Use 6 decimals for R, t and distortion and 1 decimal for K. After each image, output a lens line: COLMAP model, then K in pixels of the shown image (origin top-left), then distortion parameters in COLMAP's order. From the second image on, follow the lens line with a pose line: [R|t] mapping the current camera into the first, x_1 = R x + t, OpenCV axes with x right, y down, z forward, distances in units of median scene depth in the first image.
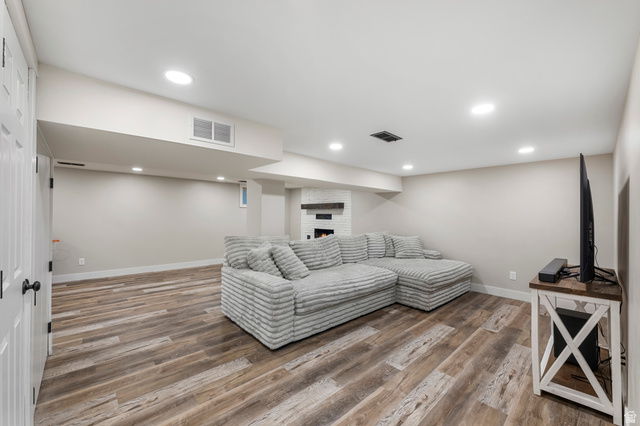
lens RADIAL K [[259.9, 0, 318.6], [0, 259.9, 215.5], [0, 0, 1]] dist [-0.002090, 0.000163]
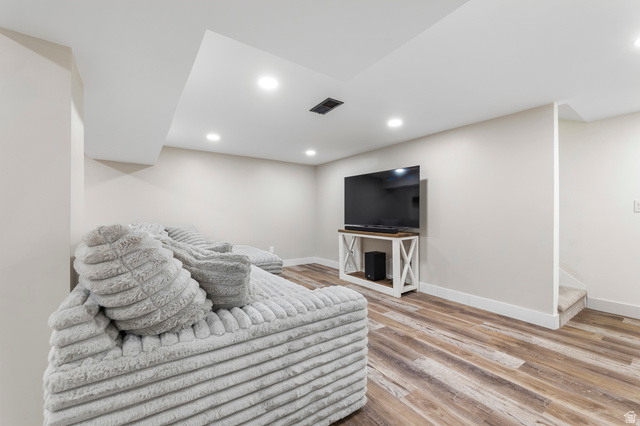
lens RADIAL K [[259.9, 0, 319.7], [0, 259.9, 215.1], [0, 0, 1]] dist [-0.002090, 0.000163]
pose [[0.133586, -0.012211, 0.990962, -0.598608], [0.000645, 0.999925, 0.012235, 0.067495], [-0.991037, -0.000996, 0.133584, 0.804362]]
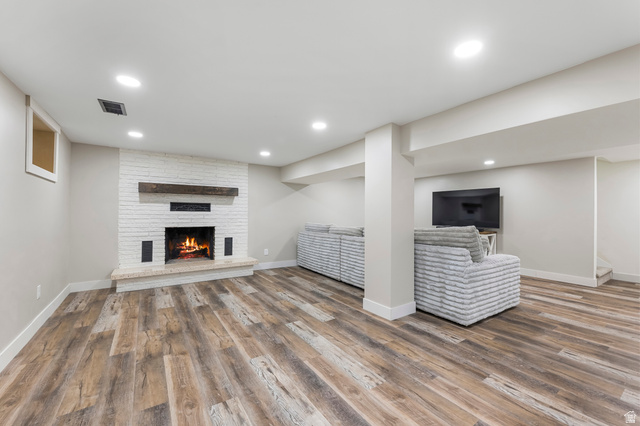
lens RADIAL K [[259.9, 0, 320.4], [0, 259.9, 213.6], [0, 0, 1]] dist [-0.002090, 0.000163]
pose [[0.159634, -0.005491, 0.987161, -1.307780], [-0.005334, 0.999965, 0.006425, 0.035315], [-0.987162, -0.006291, 0.159599, 1.415420]]
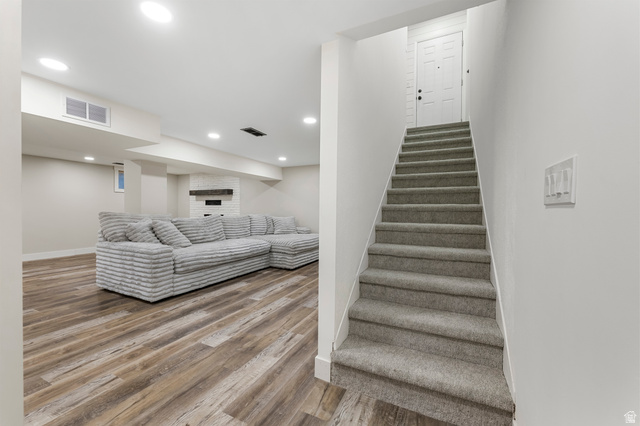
lens RADIAL K [[259.9, 0, 319.7], [0, 259.9, 214.6], [0, 0, 1]] dist [-0.002090, 0.000163]
pose [[0.930471, -0.010218, 0.366222, 0.081430], [0.002108, 0.999744, 0.022539, 0.071093], [-0.366359, -0.020200, 0.930254, -0.298709]]
